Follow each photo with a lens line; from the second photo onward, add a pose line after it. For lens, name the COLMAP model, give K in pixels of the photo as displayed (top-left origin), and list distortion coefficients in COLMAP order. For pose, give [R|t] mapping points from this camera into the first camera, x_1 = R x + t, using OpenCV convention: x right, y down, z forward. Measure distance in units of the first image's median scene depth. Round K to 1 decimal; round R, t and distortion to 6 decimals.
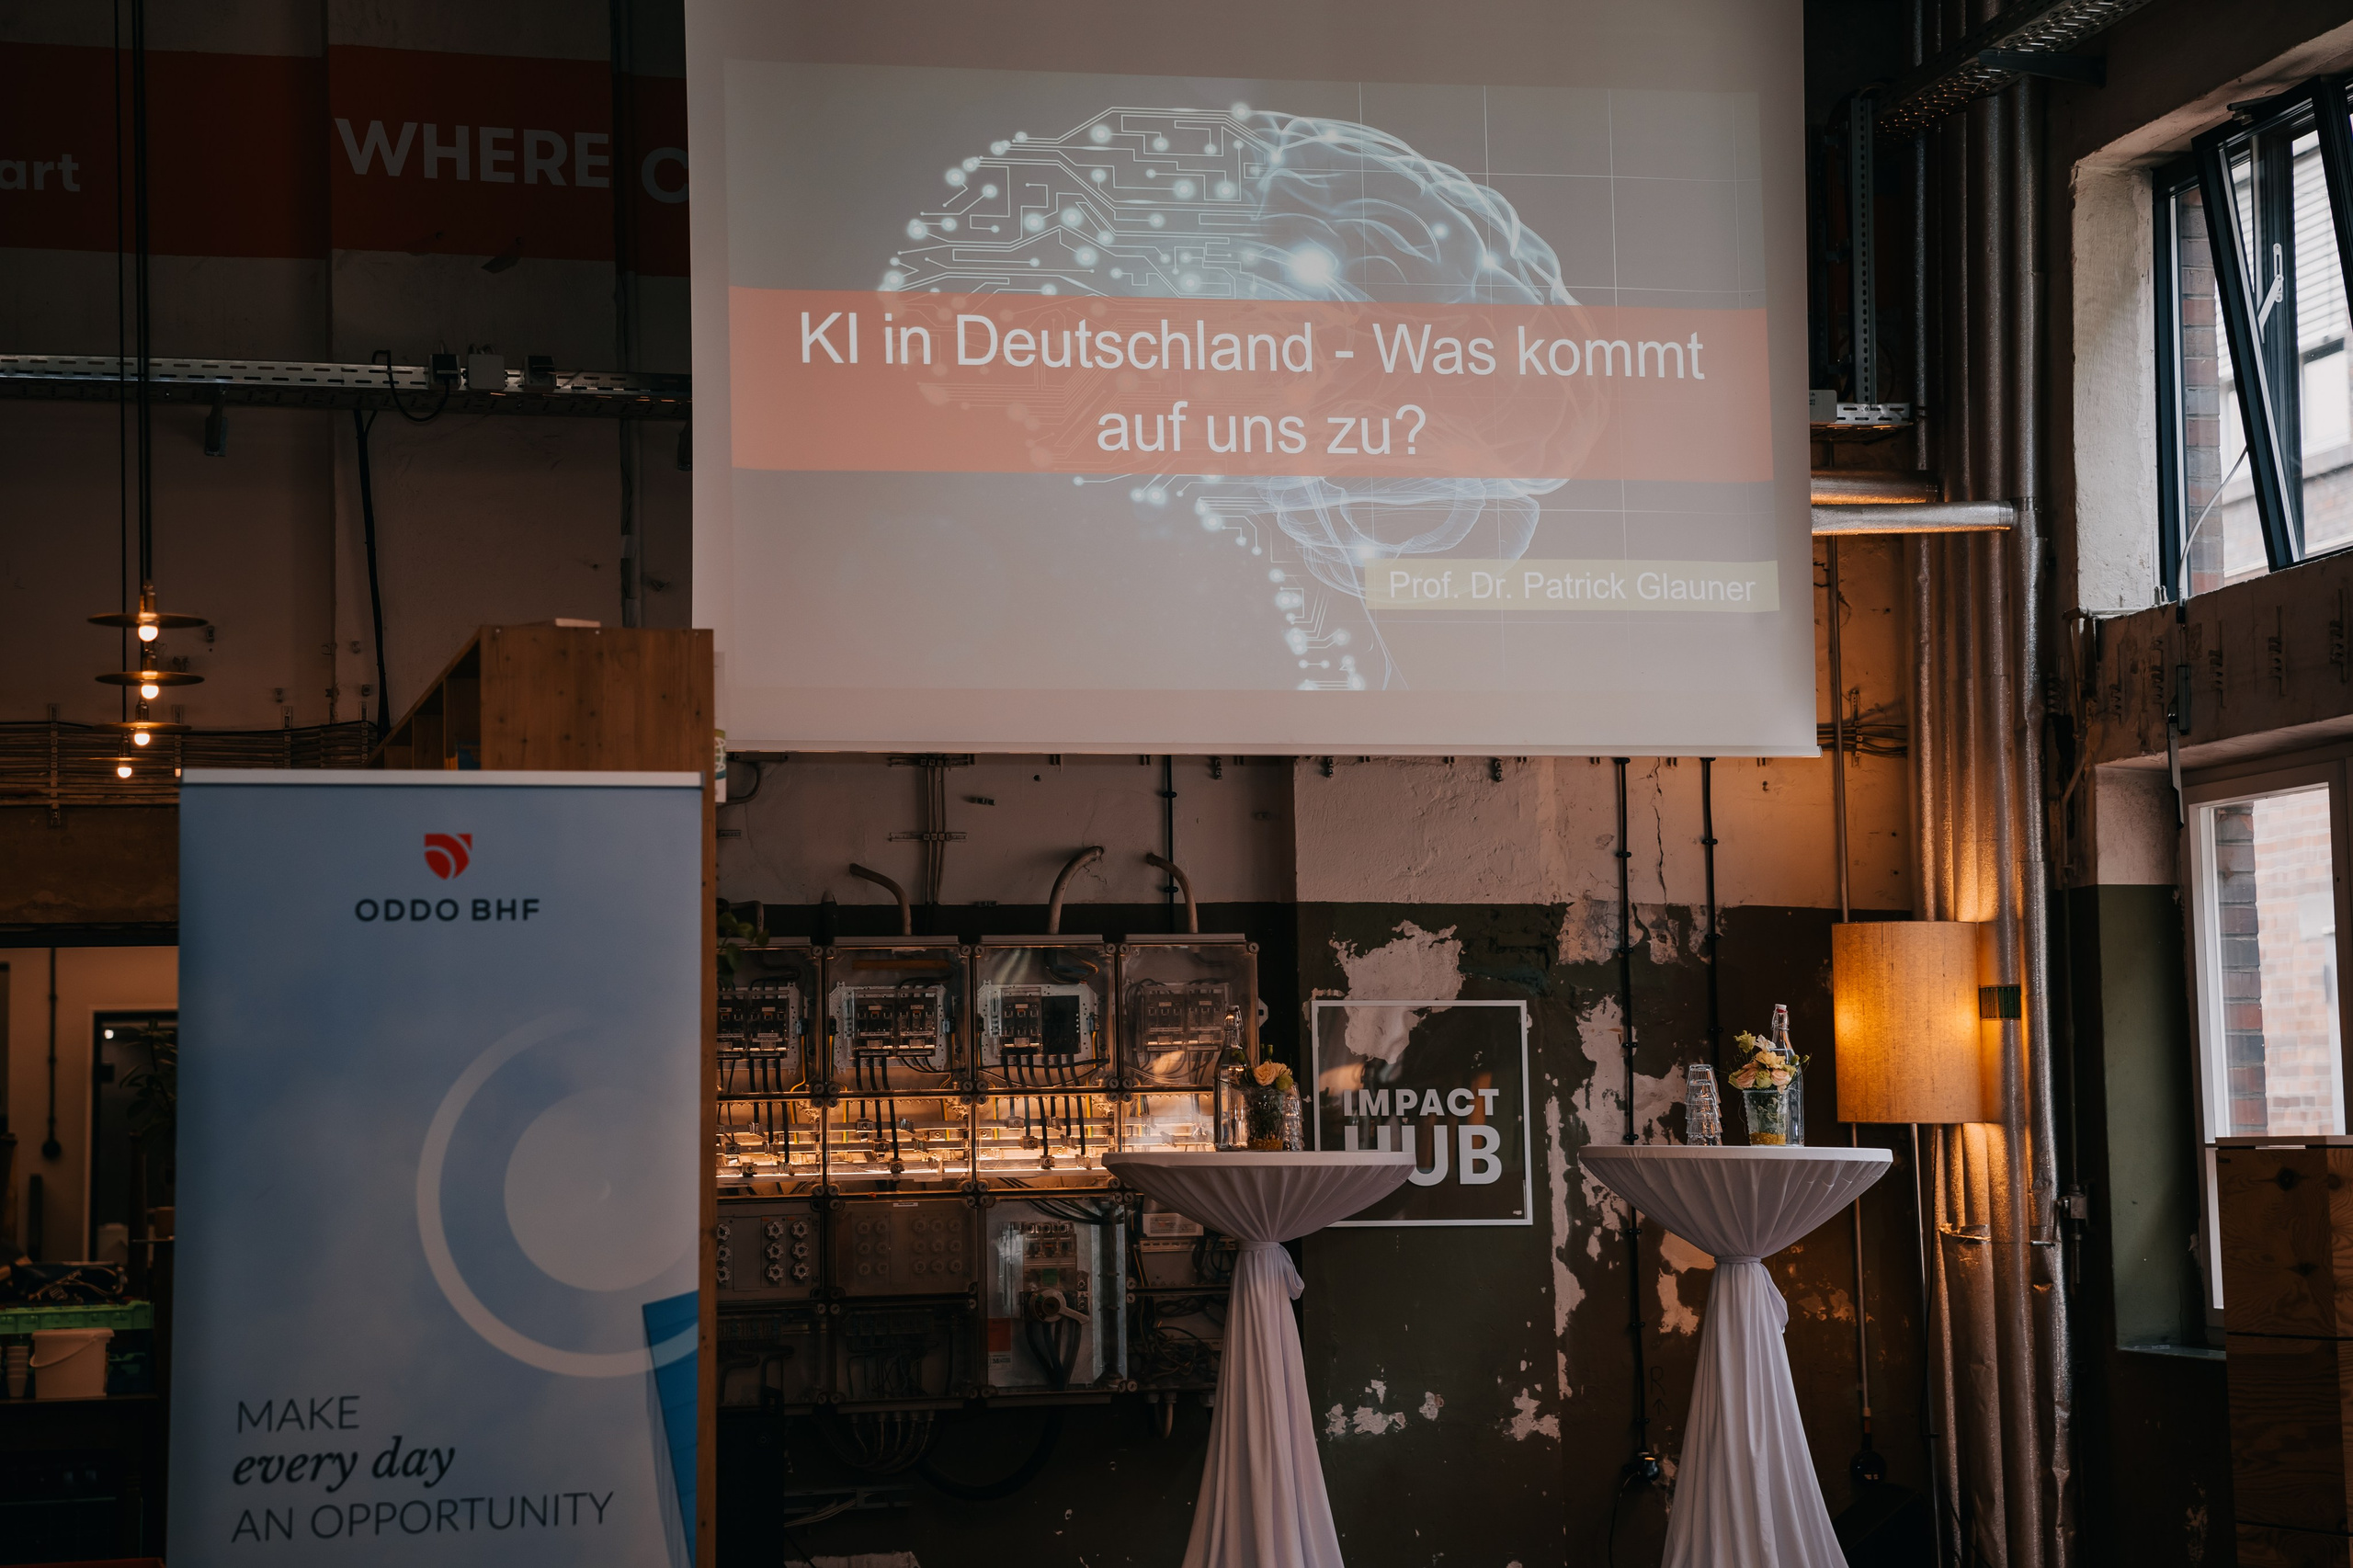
lens RADIAL K [[4735.1, 0, 1181.7], [0, 4735.1, 788.5], [0, 0, 1]] dist [0.591490, 0.000000]
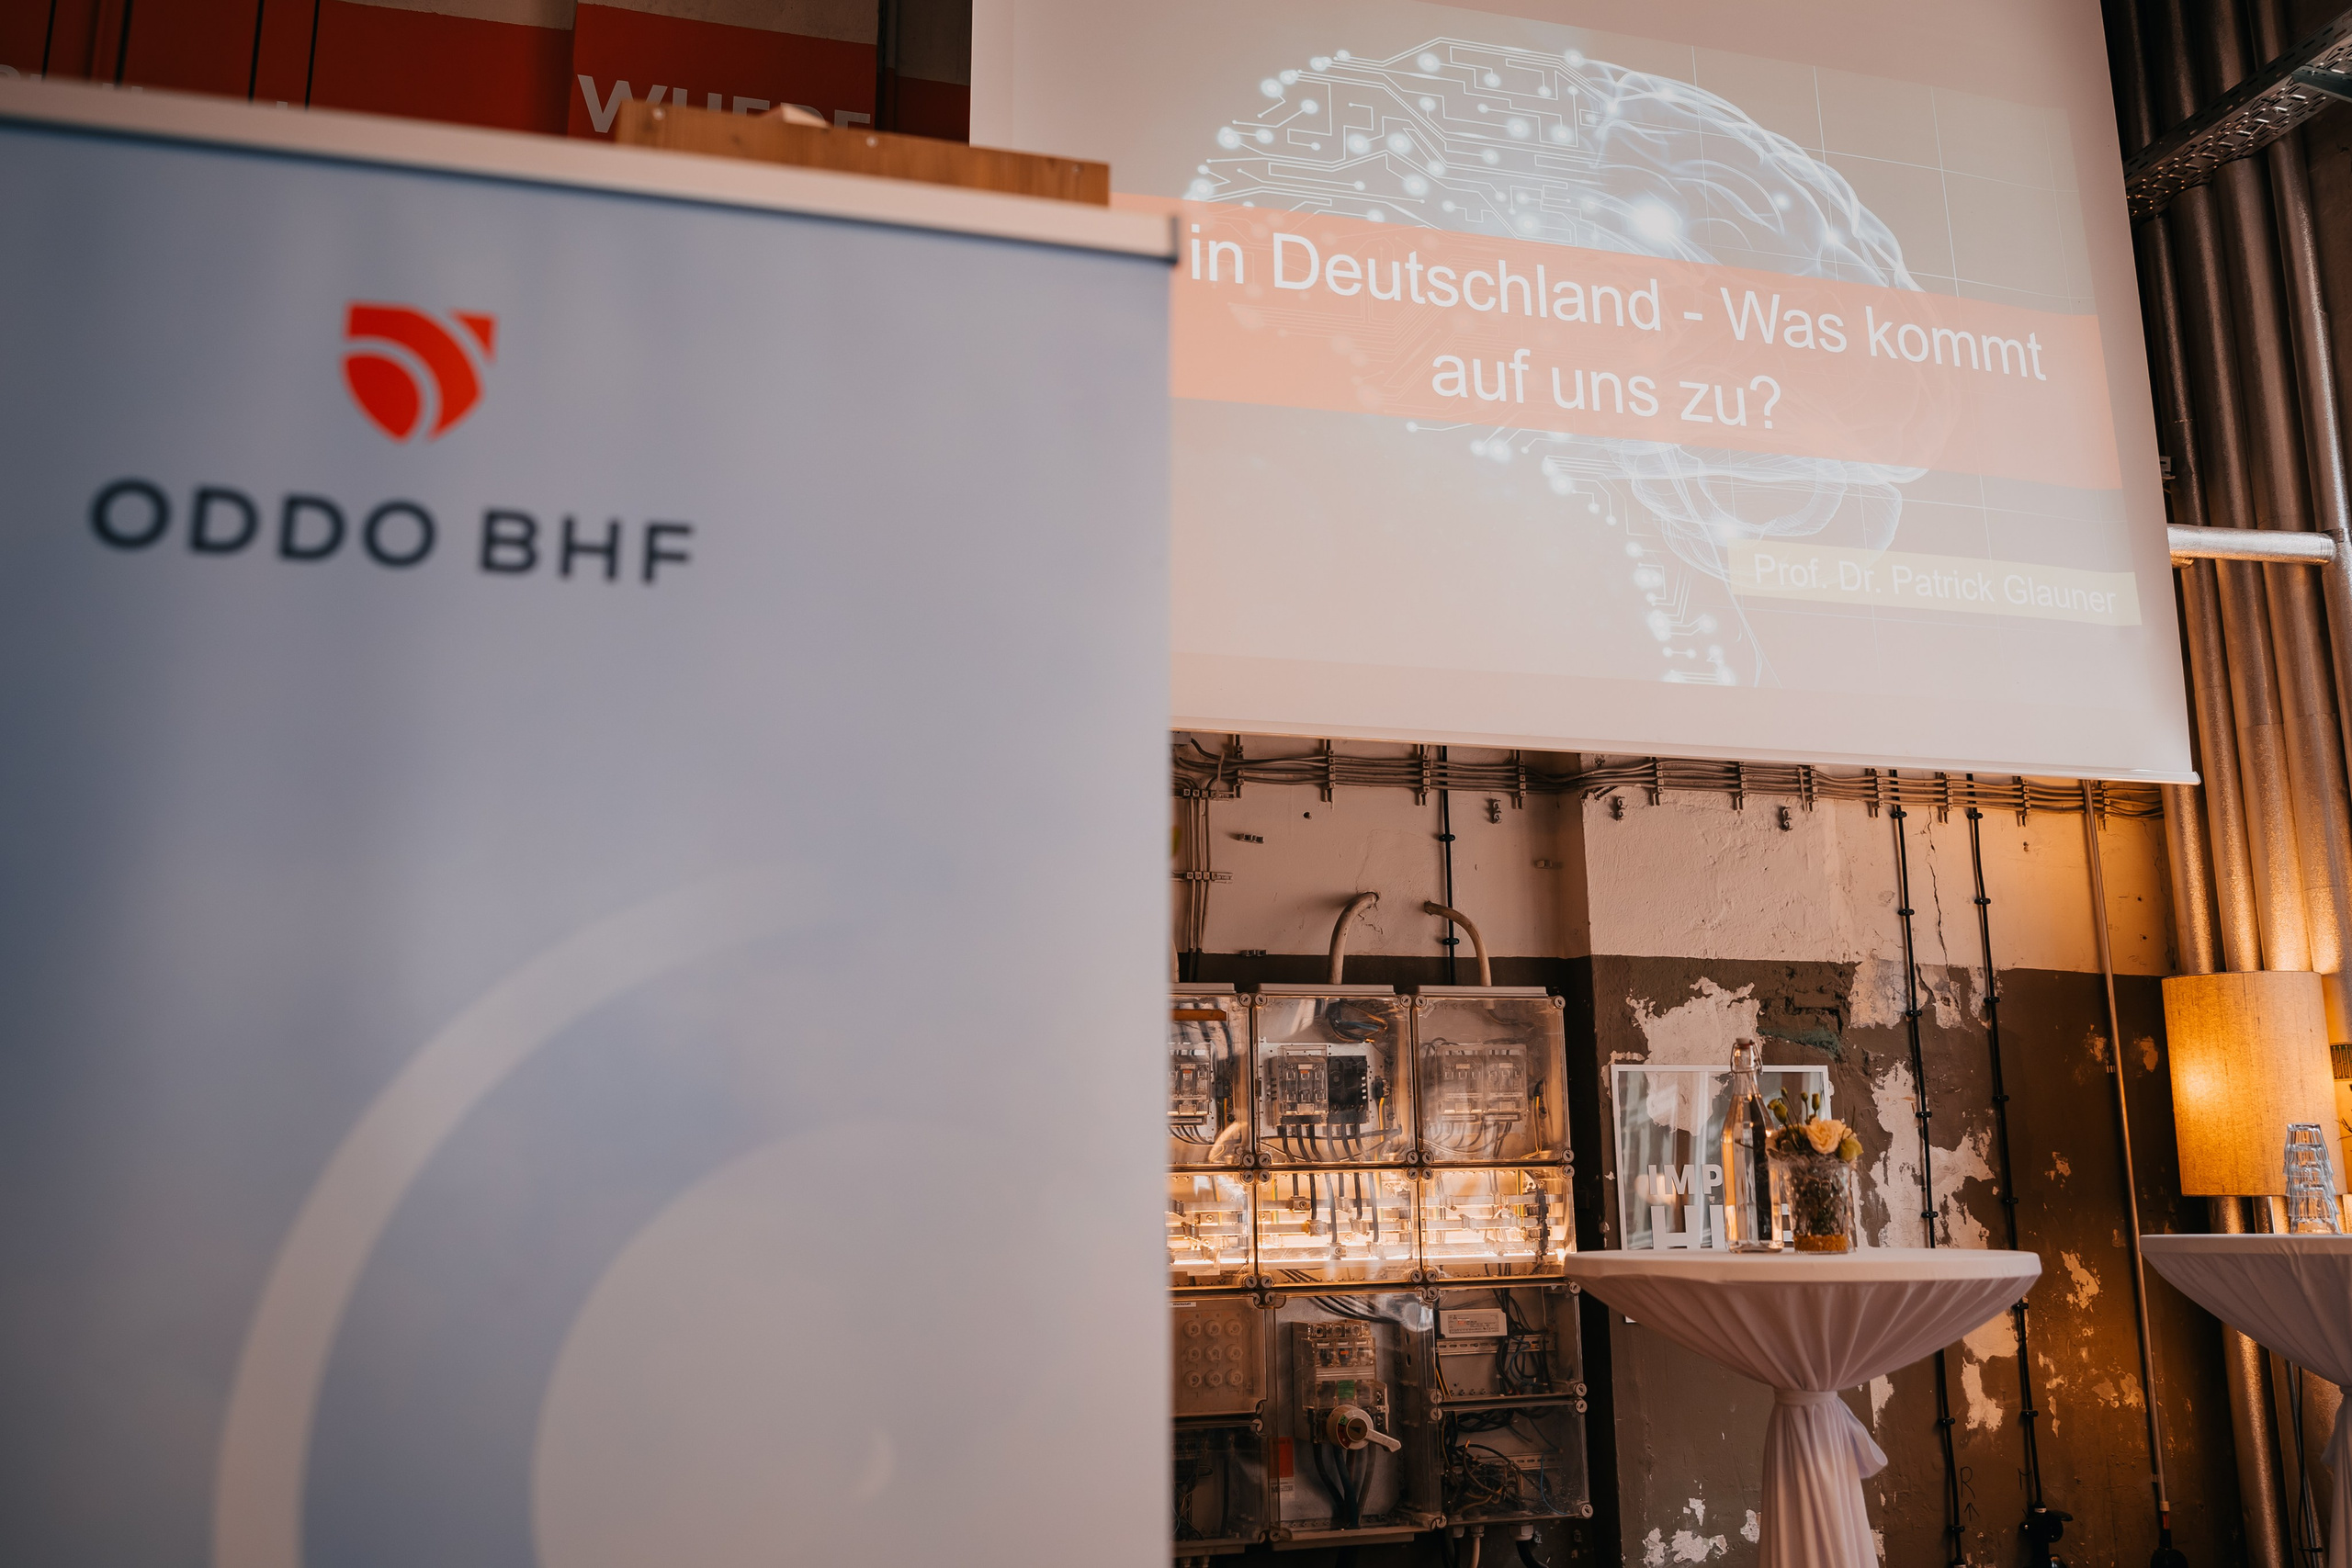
lens RADIAL K [[1782.9, 0, 1168.8], [0, 1782.9, 760.9], [0, 0, 1]] dist [-0.027913, 0.007904]
pose [[0.996734, 0.019161, 0.078445, -0.086763], [-0.006002, 0.986331, -0.164666, 0.045373], [-0.080528, 0.163658, 0.983225, 0.686517]]
